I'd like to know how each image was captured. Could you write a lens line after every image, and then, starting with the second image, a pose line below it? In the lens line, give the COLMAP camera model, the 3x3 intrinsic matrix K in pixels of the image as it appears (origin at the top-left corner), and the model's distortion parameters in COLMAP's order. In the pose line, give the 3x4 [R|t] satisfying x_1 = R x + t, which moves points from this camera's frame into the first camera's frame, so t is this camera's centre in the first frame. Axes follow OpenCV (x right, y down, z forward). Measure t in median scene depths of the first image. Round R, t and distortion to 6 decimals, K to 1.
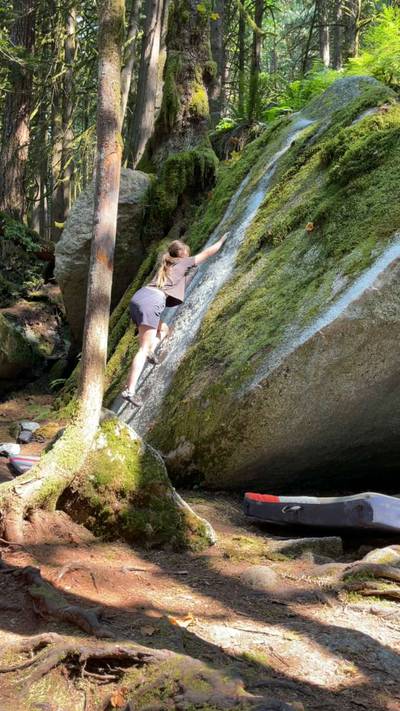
lens RADIAL K [[595.2, 0, 200.0], [0, 595.2, 355.5], [0, 0, 1]] dist [0.108501, -0.185192]
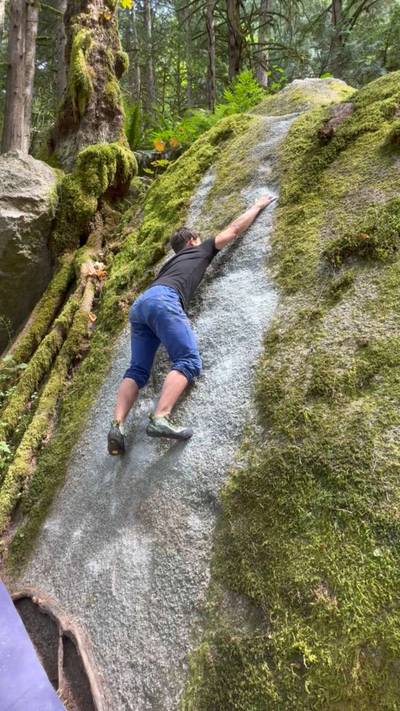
lens RADIAL K [[370.3, 0, 200.0], [0, 370.3, 355.5], [0, 0, 1]] dist [0.003765, 0.000613]
pose [[0.921195, -0.038414, 0.387200, -0.182333], [0.017882, 0.998243, 0.056492, -0.116815], [-0.388690, -0.045116, 0.920264, 0.737827]]
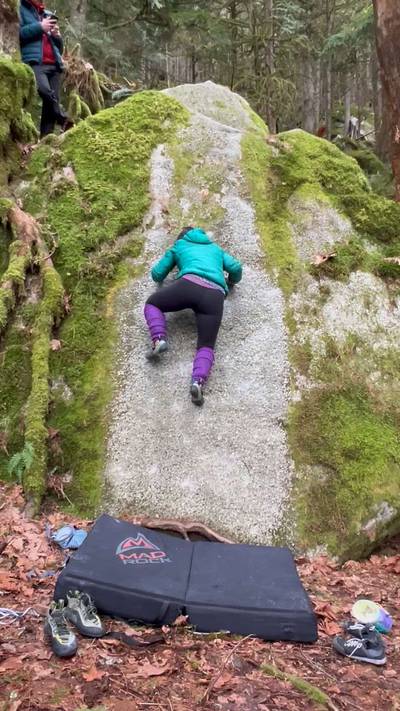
lens RADIAL K [[523.5, 0, 200.0], [0, 523.5, 355.5], [0, 0, 1]] dist [0.004683, 0.003014]
pose [[0.450895, -0.026478, 0.892184, -0.763240], [-0.086641, 0.993541, 0.073272, -0.106838], [-0.888362, -0.110338, 0.445689, 0.815424]]
